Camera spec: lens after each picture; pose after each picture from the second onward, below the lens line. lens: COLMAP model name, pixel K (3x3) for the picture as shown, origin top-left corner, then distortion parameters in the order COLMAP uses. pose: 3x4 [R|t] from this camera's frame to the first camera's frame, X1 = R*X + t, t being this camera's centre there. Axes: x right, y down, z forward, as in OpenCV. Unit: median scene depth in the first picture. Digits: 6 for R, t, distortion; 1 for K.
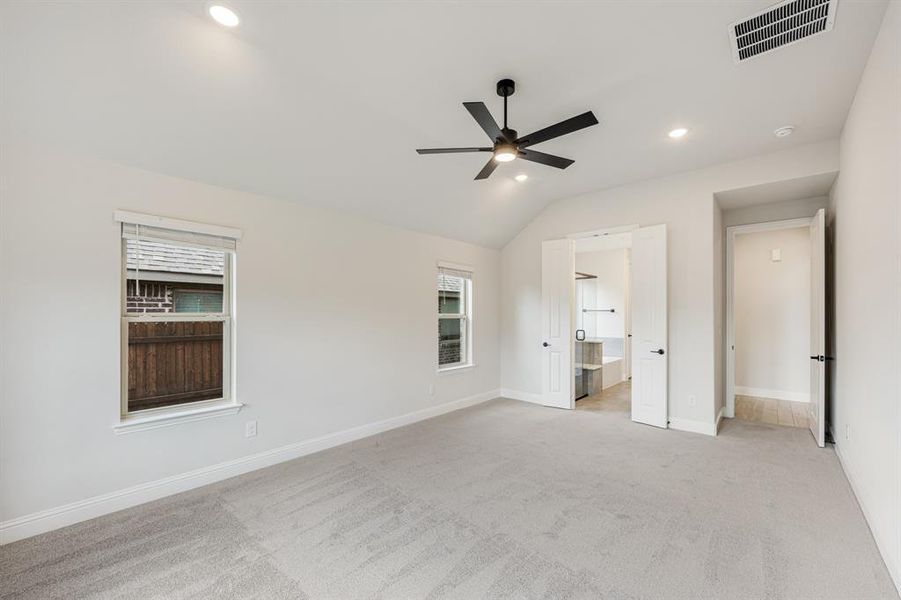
lens RADIAL K [[356.2, 0, 448.5], [0, 356.2, 314.1], [0, 0, 1]] dist [-0.000219, -0.000008]
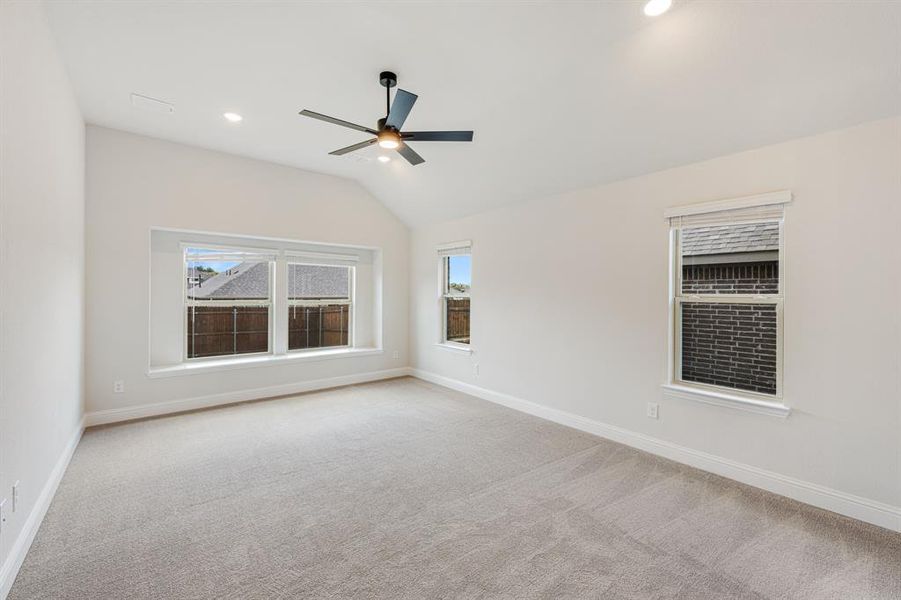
lens RADIAL K [[372.8, 0, 464.1], [0, 372.8, 298.4], [0, 0, 1]] dist [0.000247, 0.000031]
pose [[-0.119211, 0.010999, -0.992808, 0.376817], [-0.005544, 0.999916, 0.011744, 0.000121], [0.992854, 0.006904, -0.119140, 0.415107]]
